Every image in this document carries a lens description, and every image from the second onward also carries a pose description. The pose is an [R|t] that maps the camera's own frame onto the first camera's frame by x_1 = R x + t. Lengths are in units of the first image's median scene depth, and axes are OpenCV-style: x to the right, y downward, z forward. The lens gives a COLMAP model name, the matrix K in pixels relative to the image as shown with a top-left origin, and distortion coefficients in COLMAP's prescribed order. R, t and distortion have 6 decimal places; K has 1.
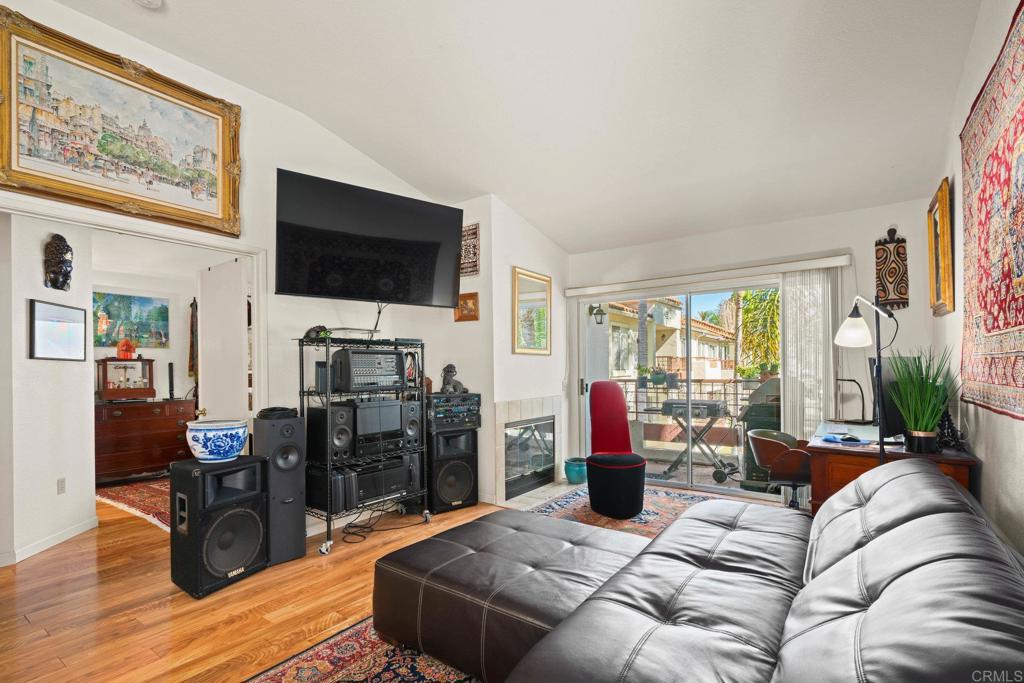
lens RADIAL K [[476.7, 0, 500.9], [0, 476.7, 369.6], [0, 0, 1]] dist [0.006246, 0.002314]
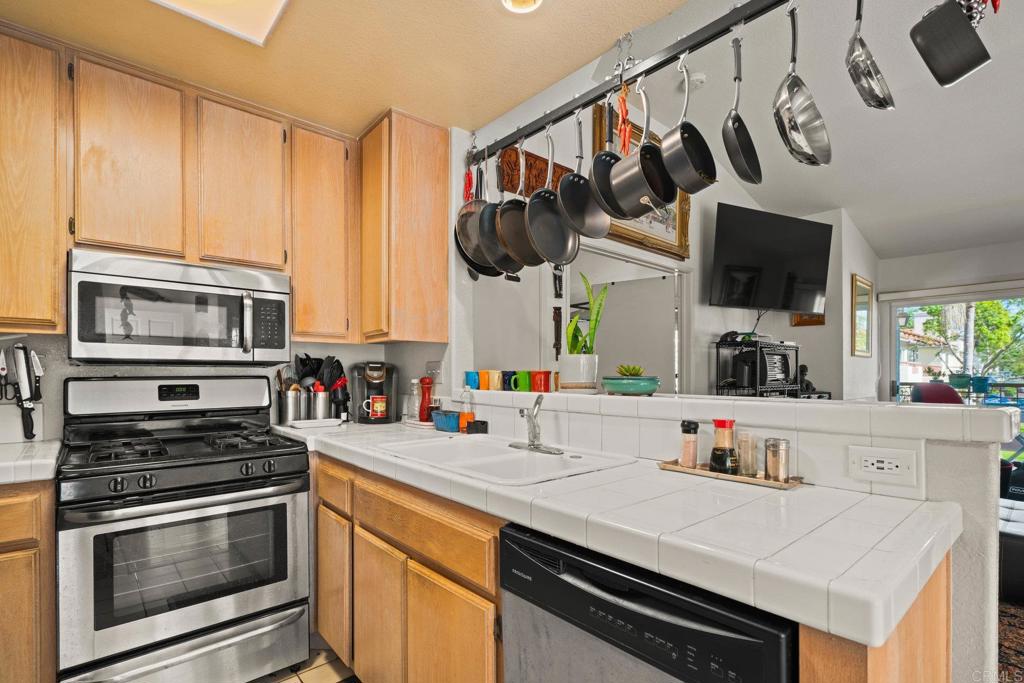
lens RADIAL K [[476.7, 0, 516.2], [0, 476.7, 372.5], [0, 0, 1]] dist [0.006246, 0.002314]
pose [[0.978543, 0.016044, -0.205419, -0.510510], [-0.015462, 0.999871, 0.004437, 0.011526], [0.205464, -0.001166, 0.978664, -0.215498]]
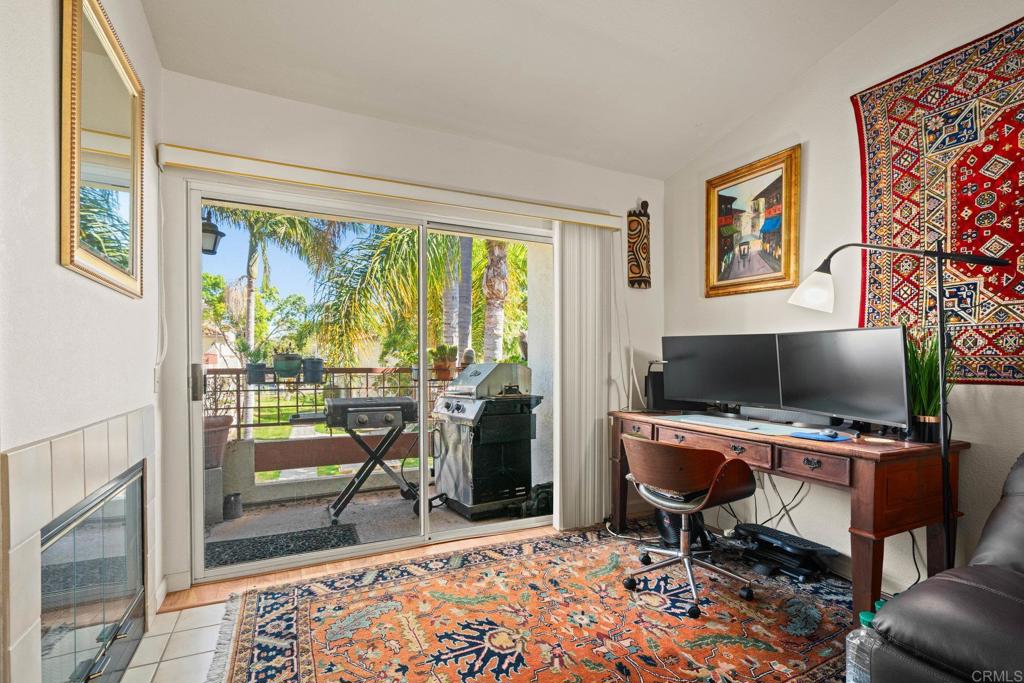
lens RADIAL K [[476.7, 0, 510.9], [0, 476.7, 364.0], [0, 0, 1]] dist [0.006246, 0.002314]
pose [[0.469536, 0.010779, 0.882847, -0.102637], [-0.003785, 0.999941, -0.010195, 0.028006], [-0.882905, 0.001445, 0.469549, 0.662700]]
